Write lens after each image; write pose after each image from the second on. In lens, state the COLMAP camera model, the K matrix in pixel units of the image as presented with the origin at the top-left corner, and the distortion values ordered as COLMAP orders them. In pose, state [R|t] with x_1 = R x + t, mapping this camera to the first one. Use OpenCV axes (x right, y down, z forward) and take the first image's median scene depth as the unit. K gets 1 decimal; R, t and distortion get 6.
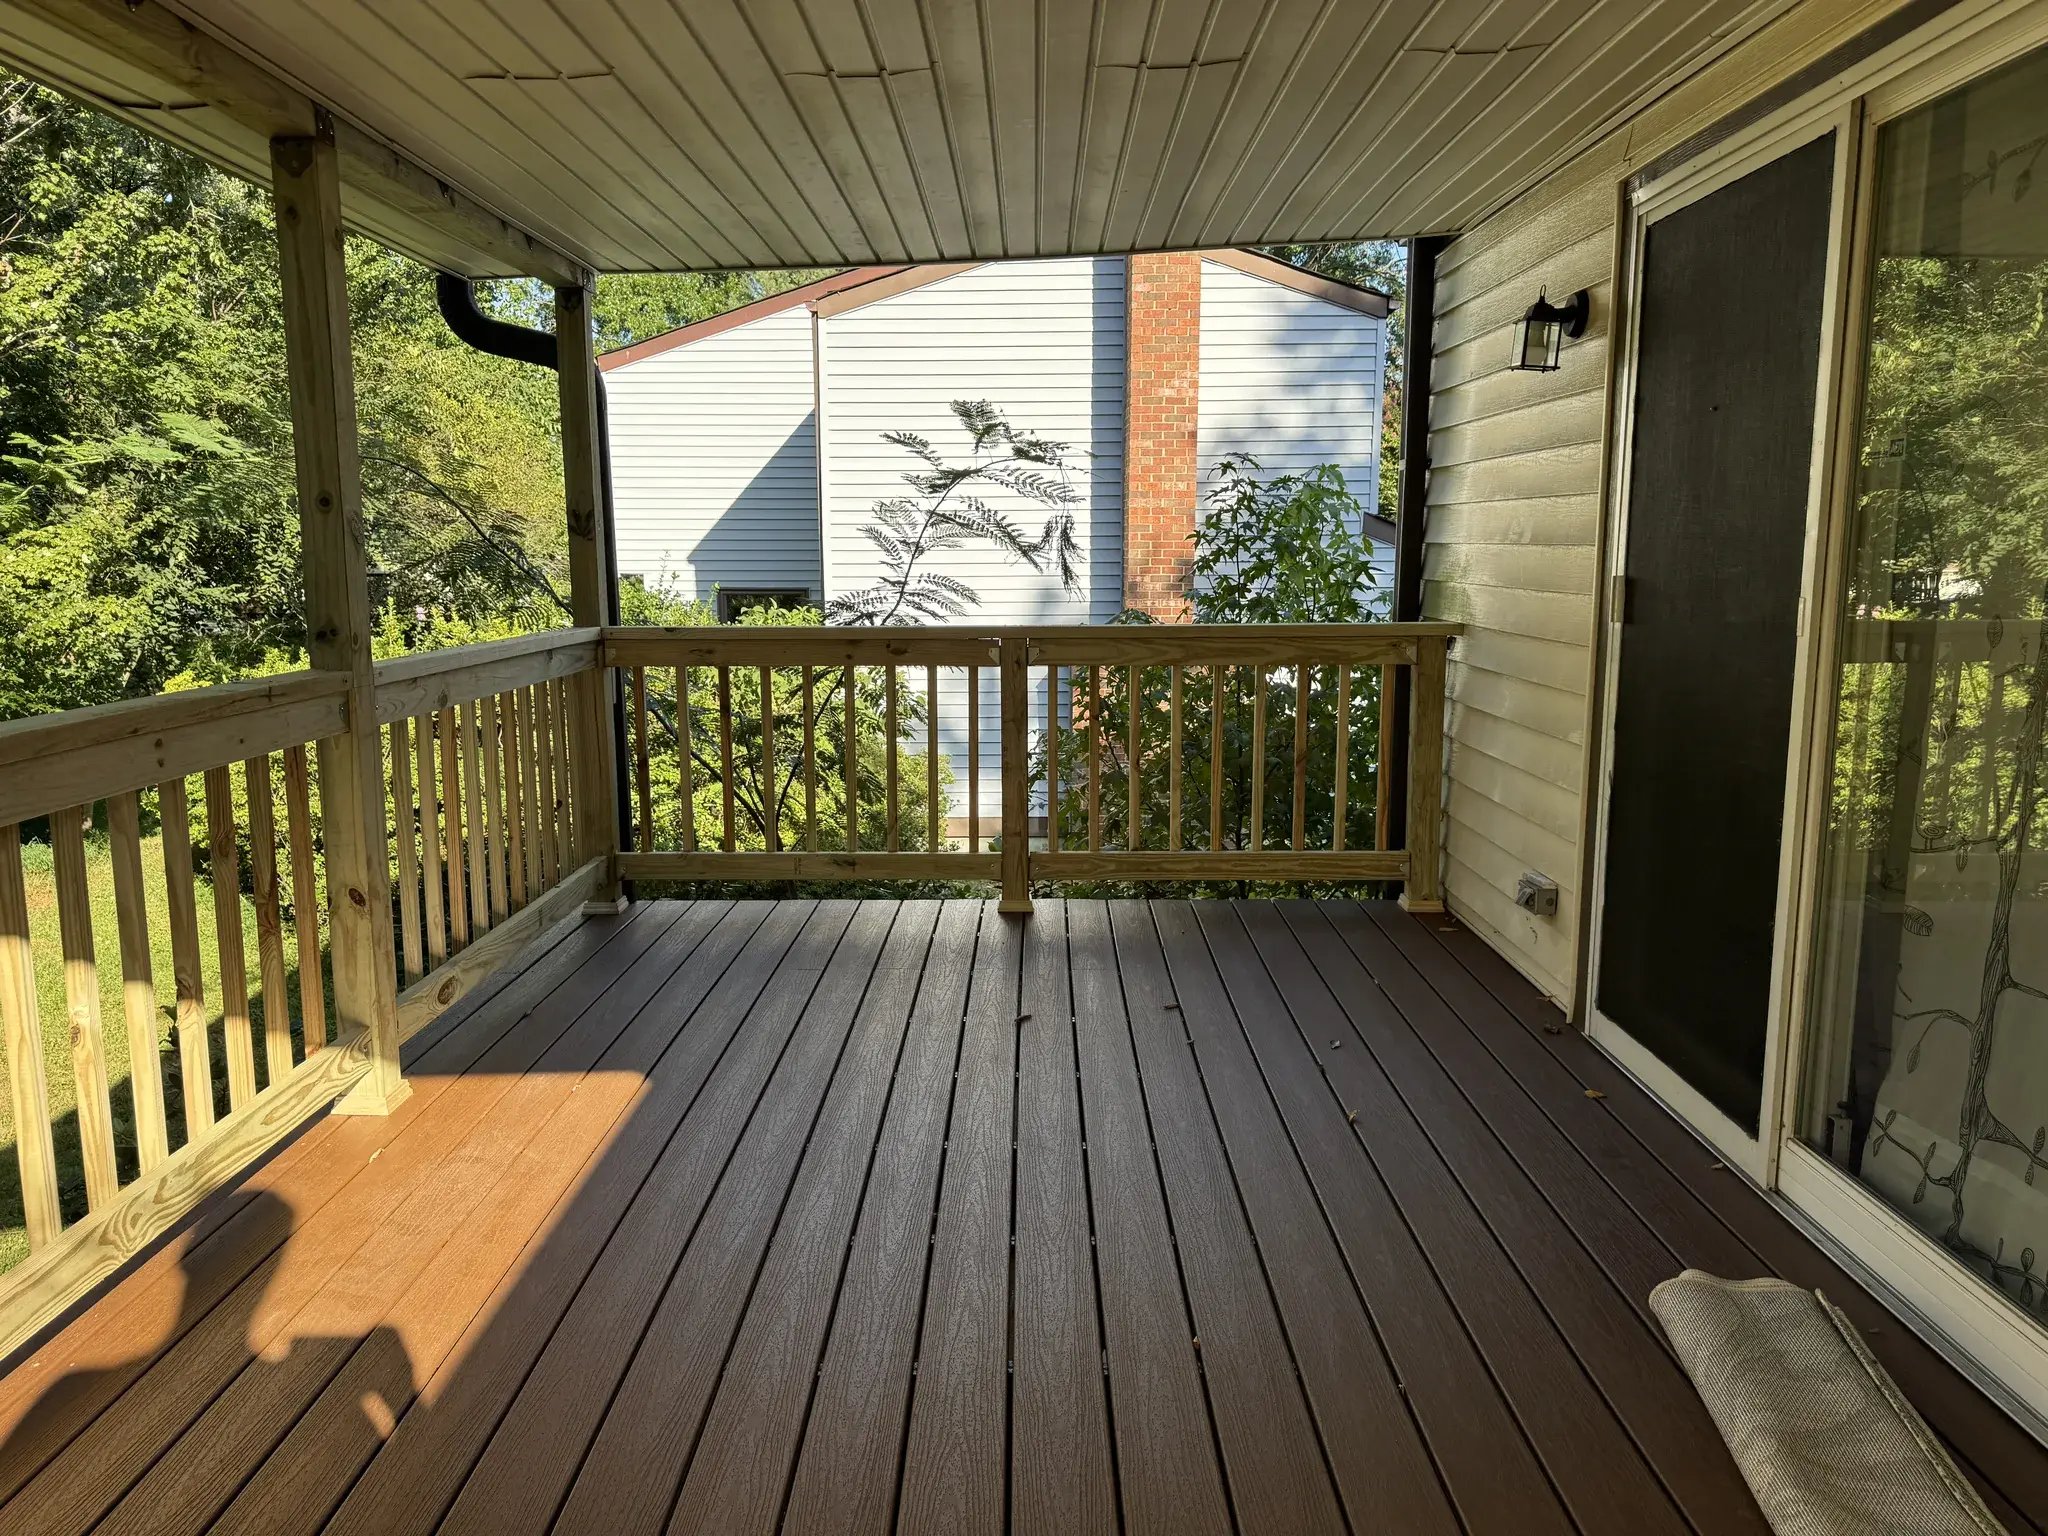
lens RADIAL K [[1430.3, 0, 1016.1], [0, 1430.3, 773.0], [0, 0, 1]] dist [0.080427, -0.103952]
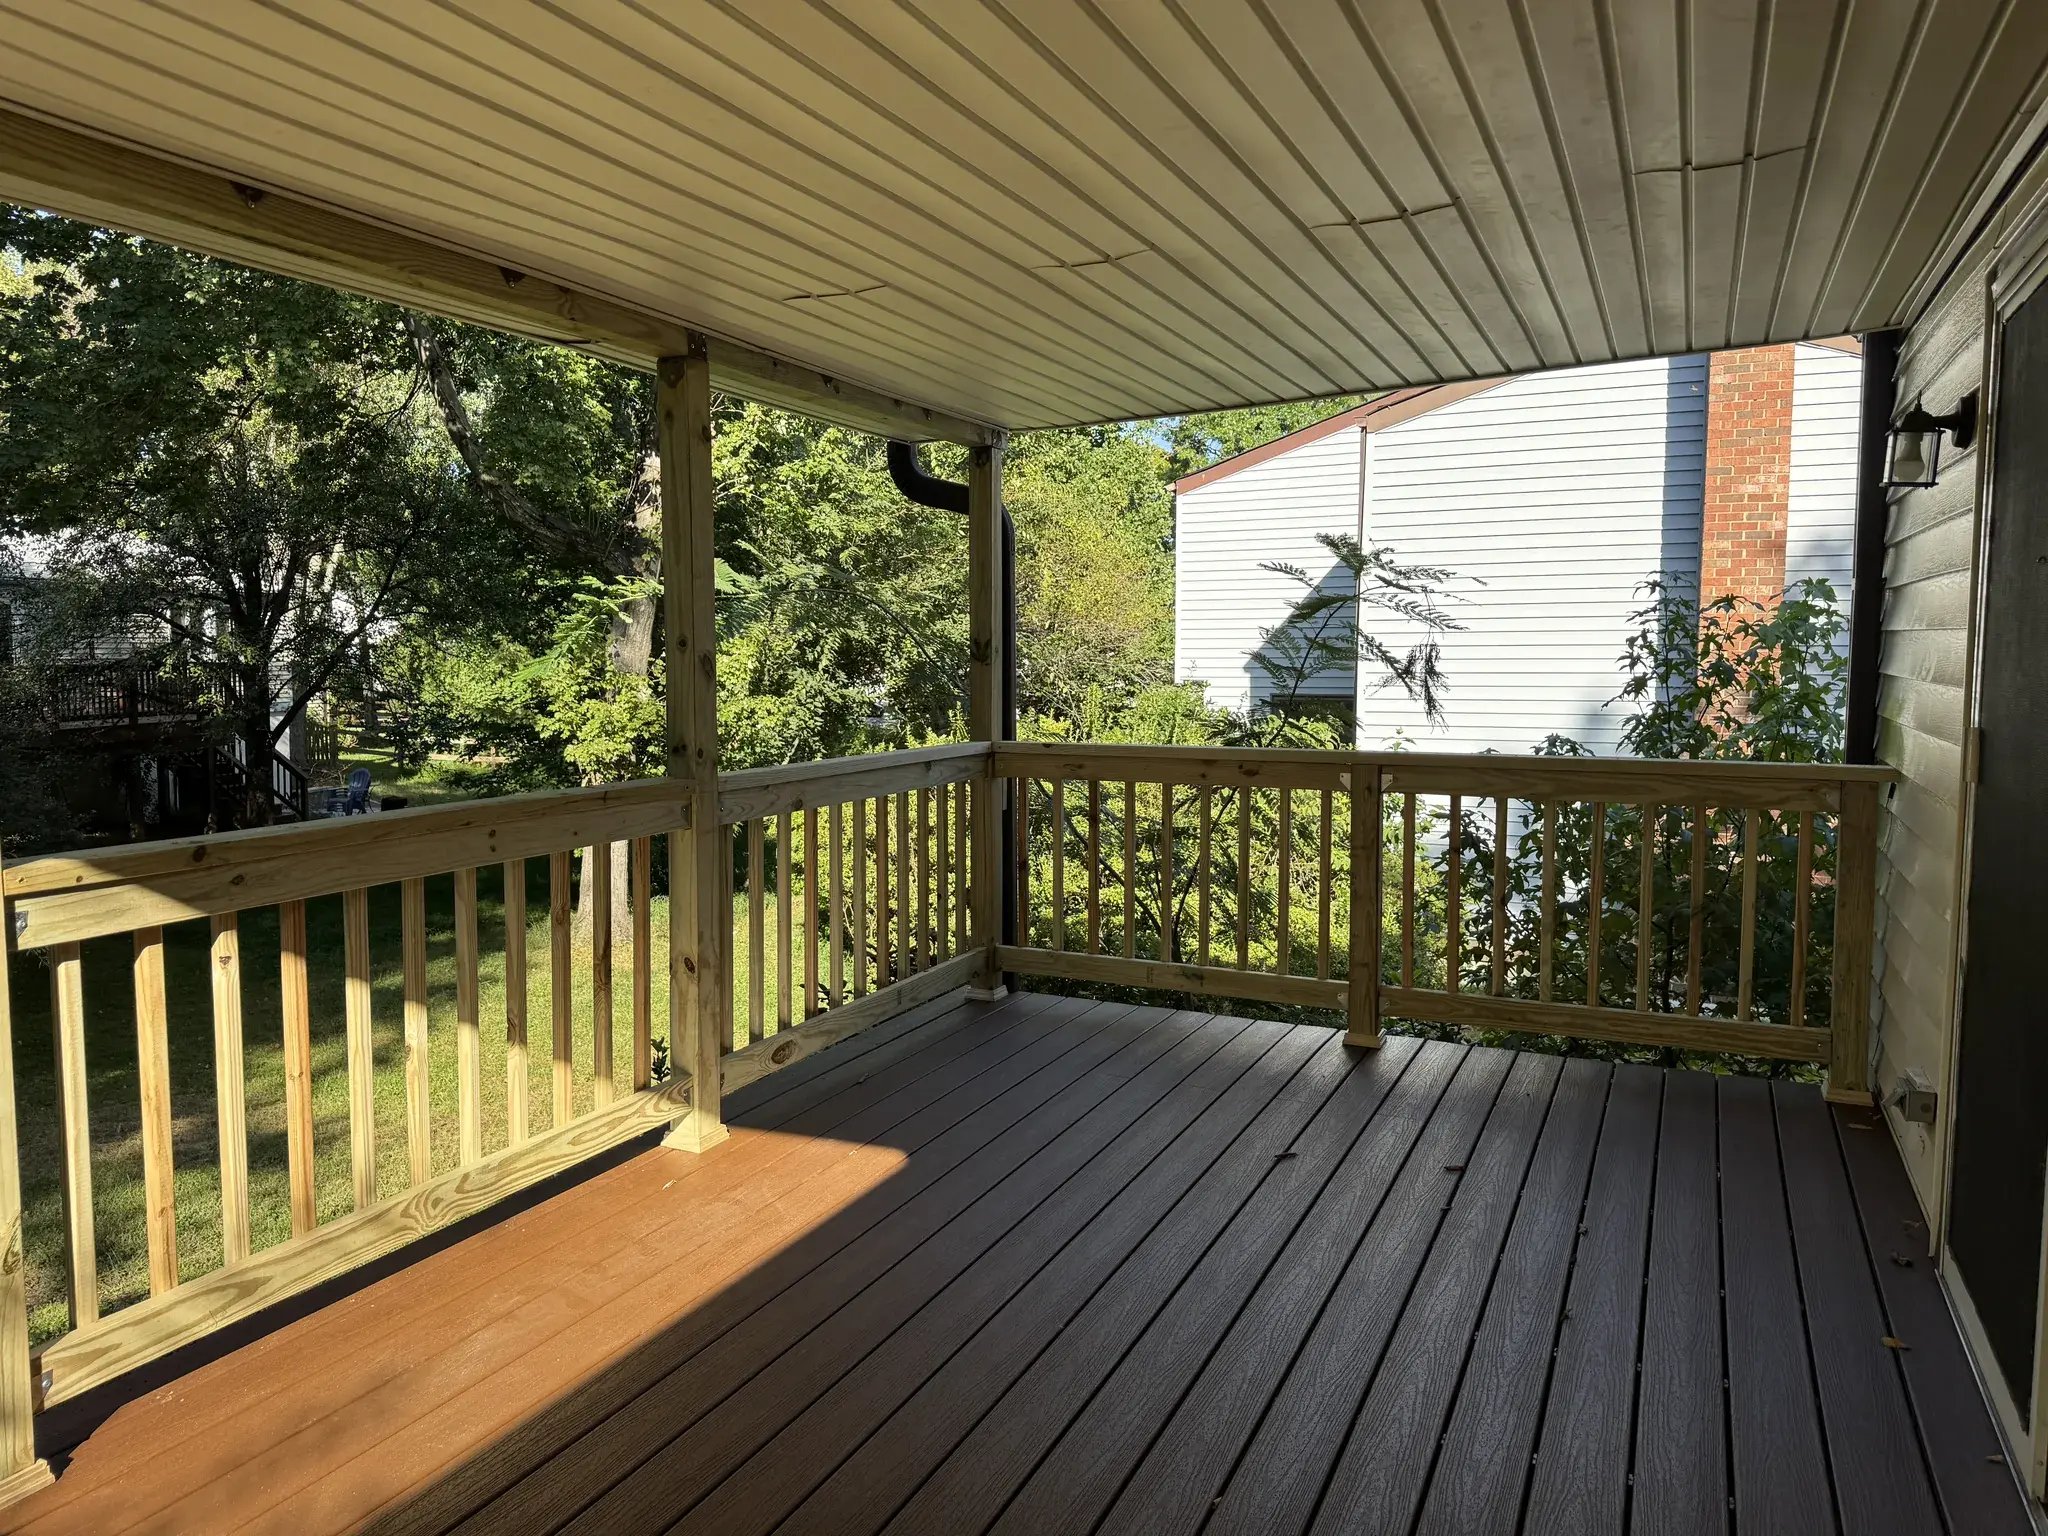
lens RADIAL K [[1428.6, 0, 1017.4], [0, 1428.6, 762.9], [0, 0, 1]] dist [0.074449, -0.096240]
pose [[0.911246, 0.036761, -0.410220, 0.179756], [-0.067940, 0.995781, -0.061686, -0.017558], [0.406221, 0.084081, 0.909898, 0.004944]]
